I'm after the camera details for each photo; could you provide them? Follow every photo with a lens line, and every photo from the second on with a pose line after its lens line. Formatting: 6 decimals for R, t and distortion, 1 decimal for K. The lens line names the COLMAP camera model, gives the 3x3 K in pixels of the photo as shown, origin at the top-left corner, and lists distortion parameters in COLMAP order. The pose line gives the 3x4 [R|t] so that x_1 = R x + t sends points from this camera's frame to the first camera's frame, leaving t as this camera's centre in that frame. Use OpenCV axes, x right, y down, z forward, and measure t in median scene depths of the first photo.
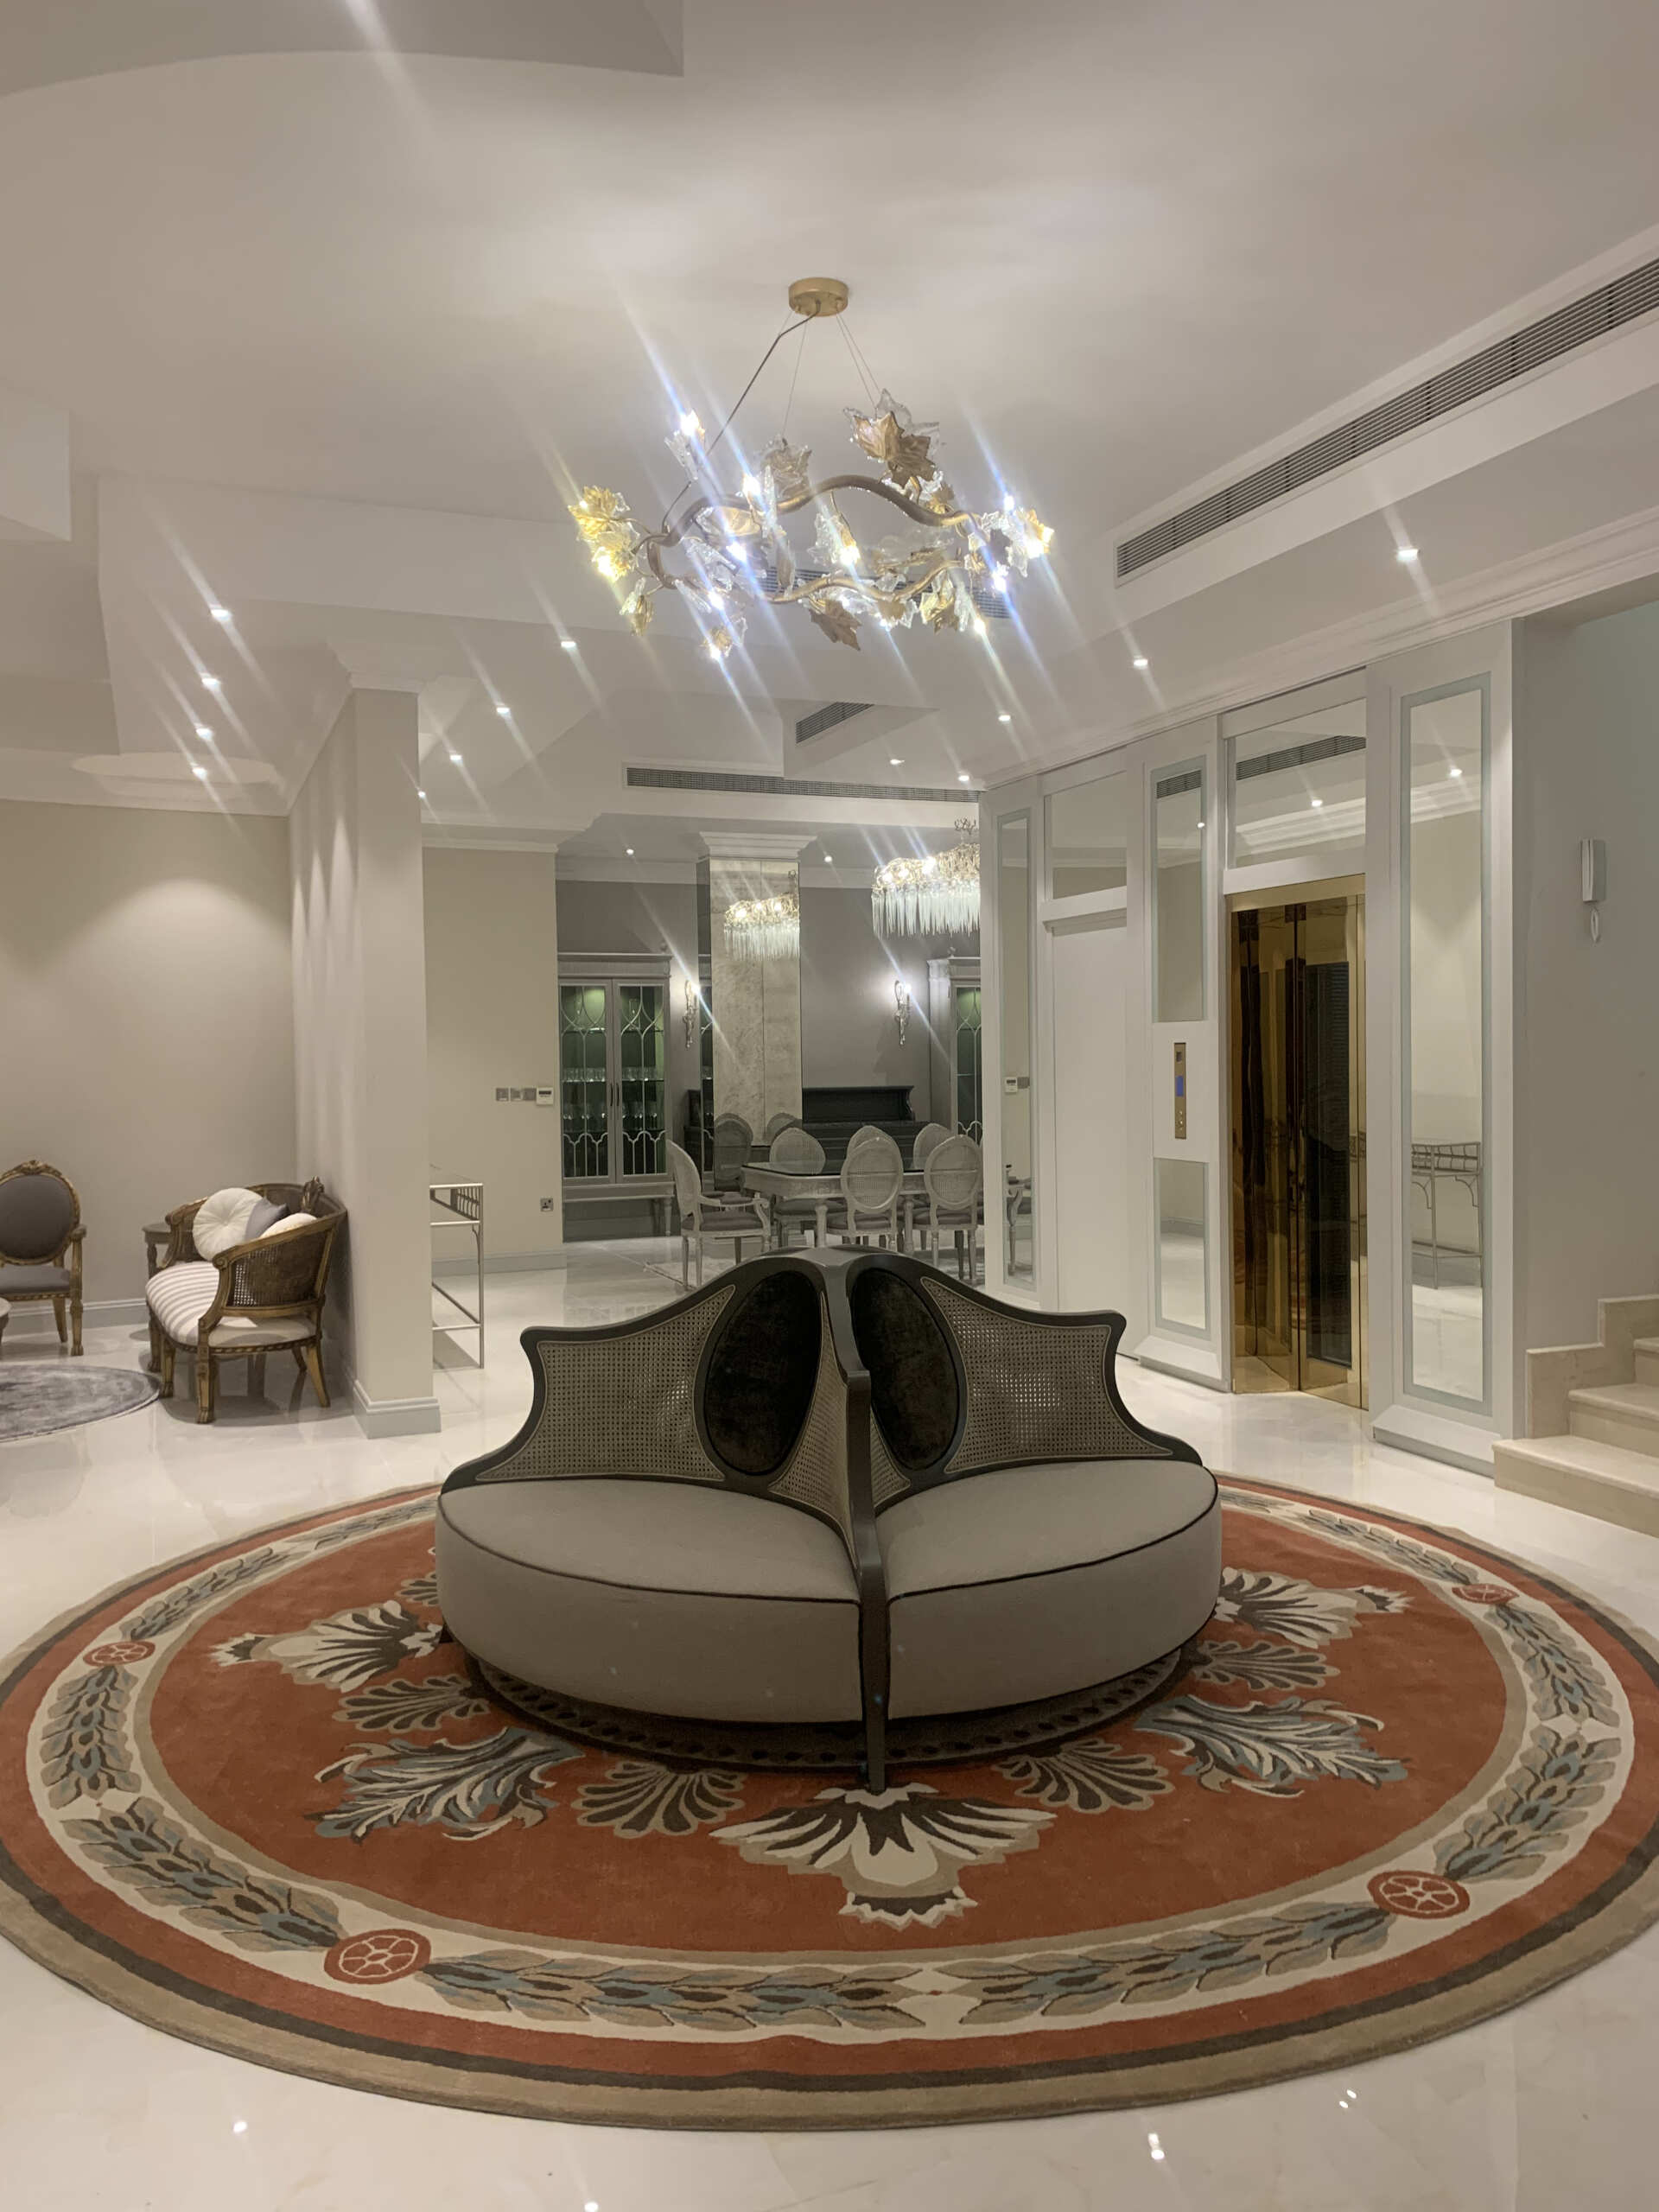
lens RADIAL K [[1677.7, 0, 827.0], [0, 1677.7, 1116.6], [0, 0, 1]] dist [0.078852, -0.177833]
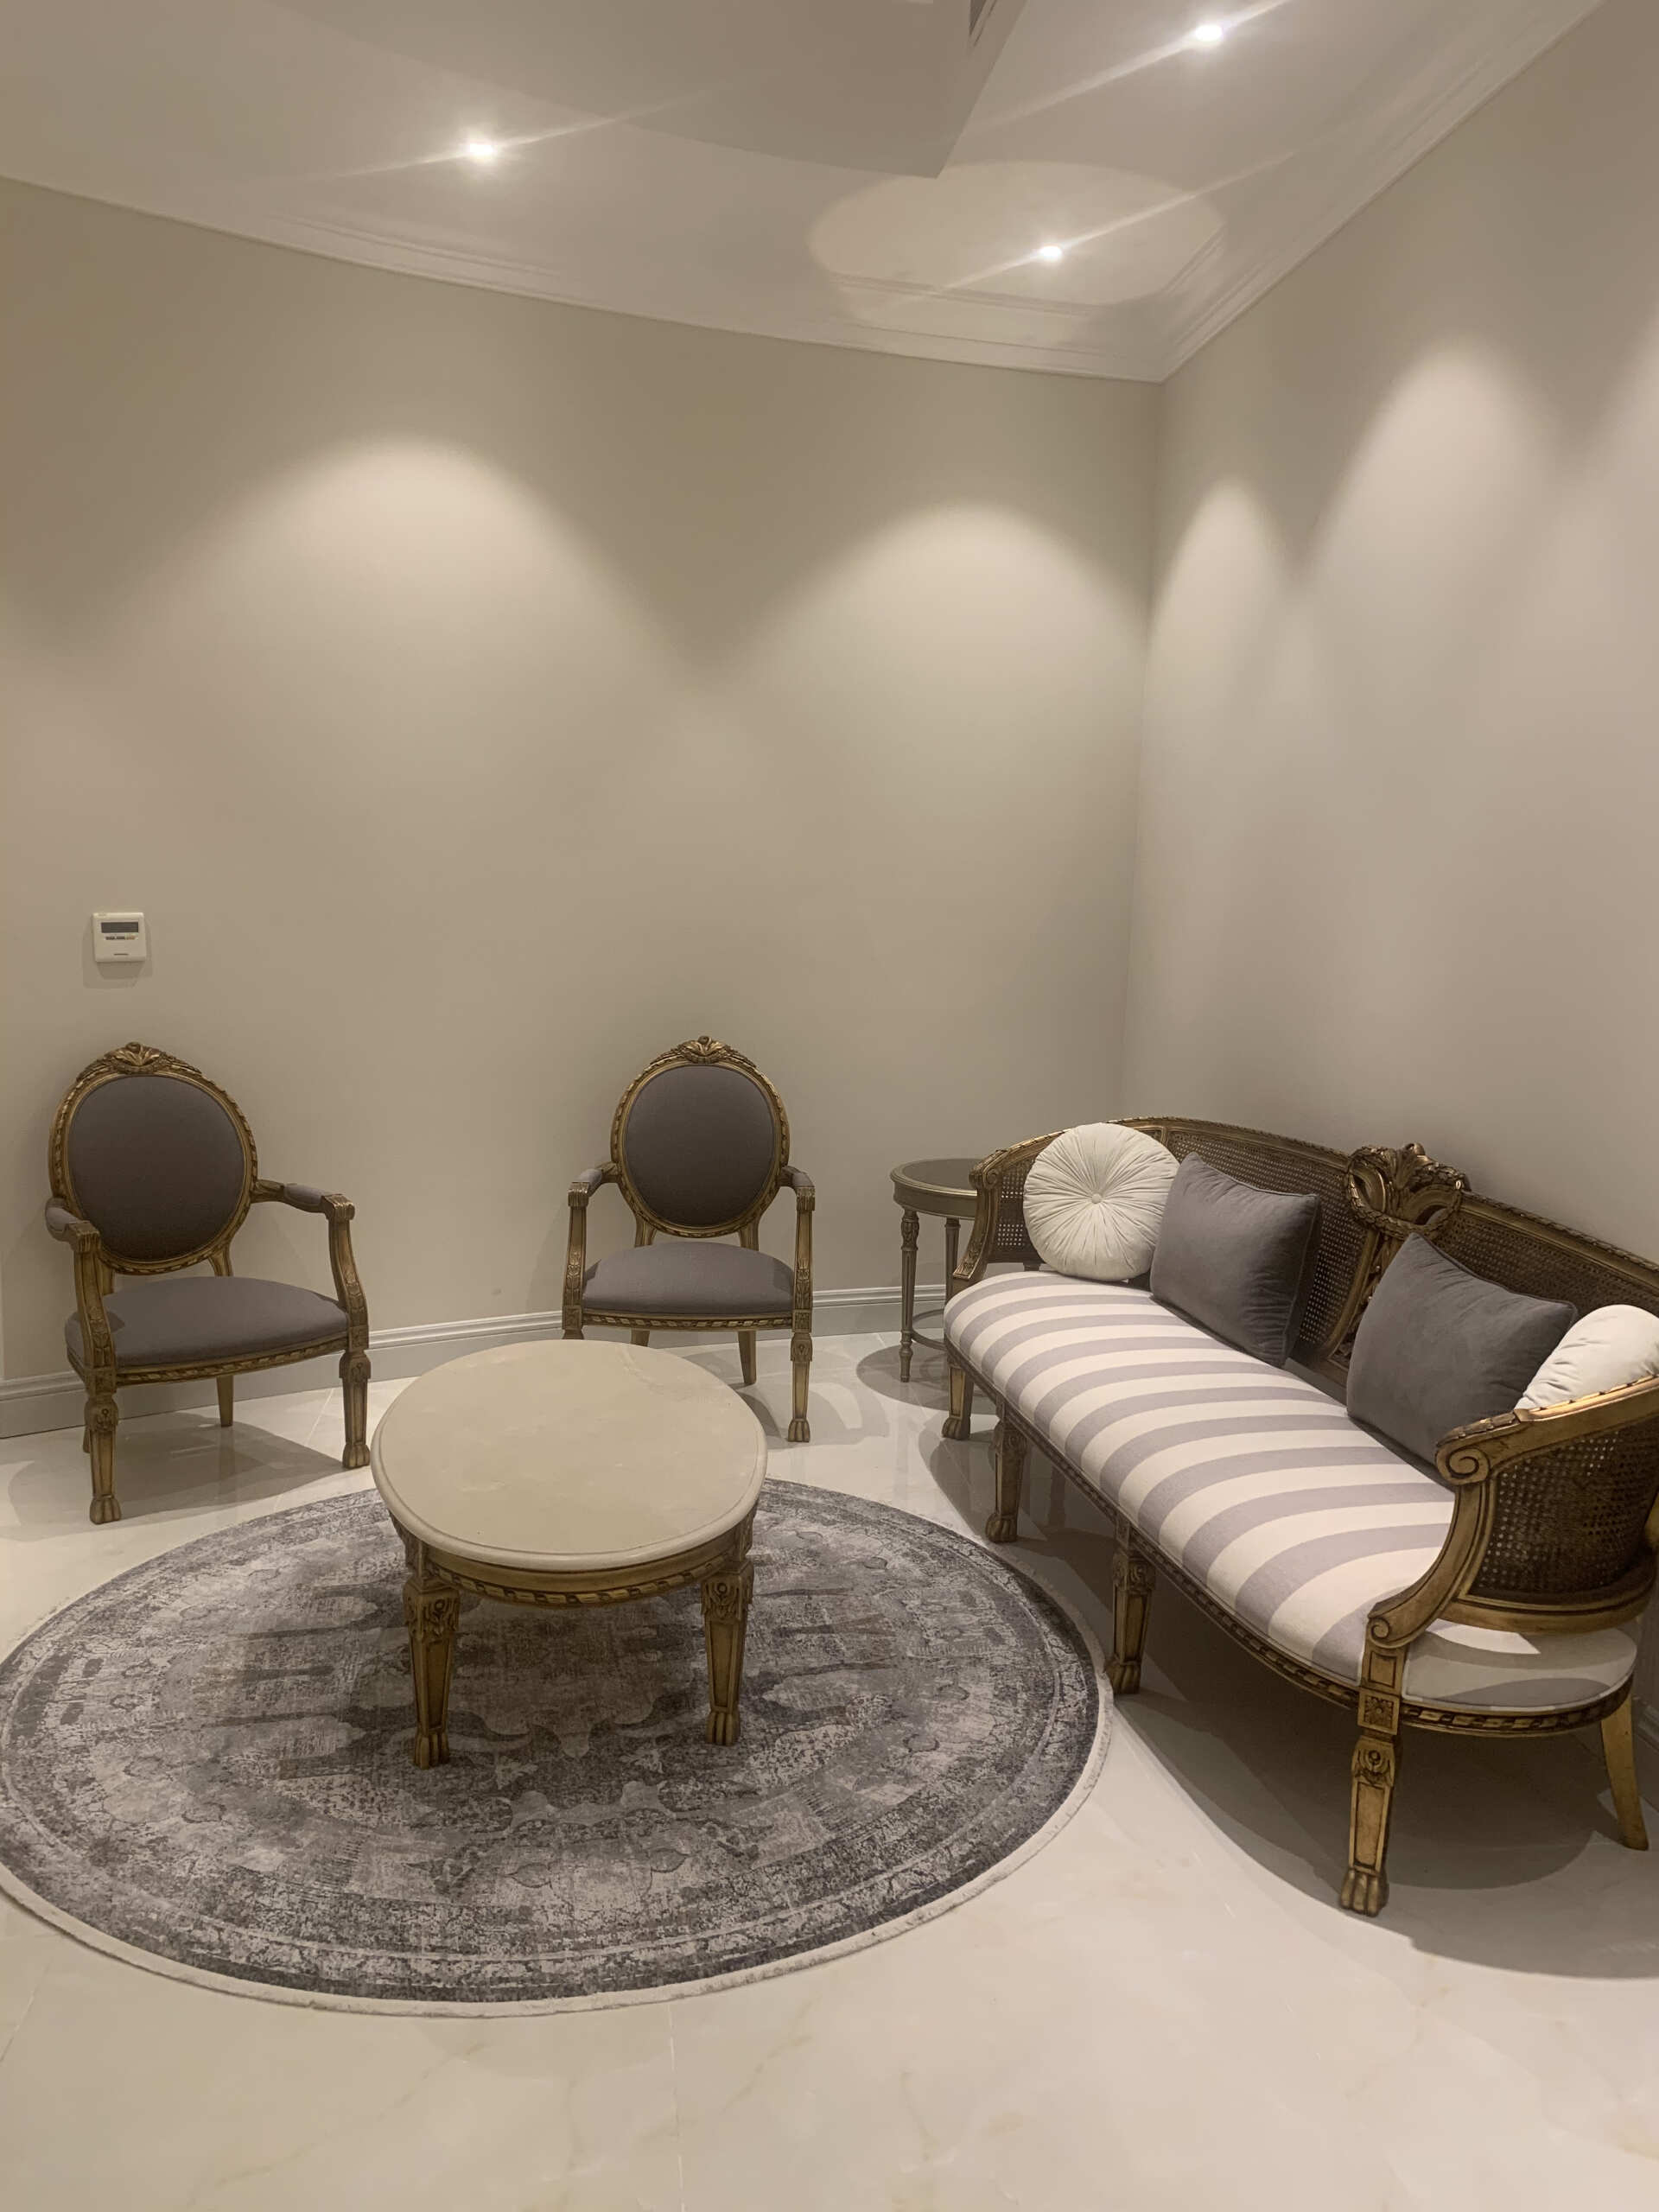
lens RADIAL K [[1677.7, 0, 827.0], [0, 1677.7, 1116.6], [0, 0, 1]] dist [0.078852, -0.177833]
pose [[0.969548, 0.070756, -0.234456, -0.600346], [-0.046506, 0.993128, 0.107395, -0.015340], [0.240444, -0.093221, 0.966176, 0.973128]]
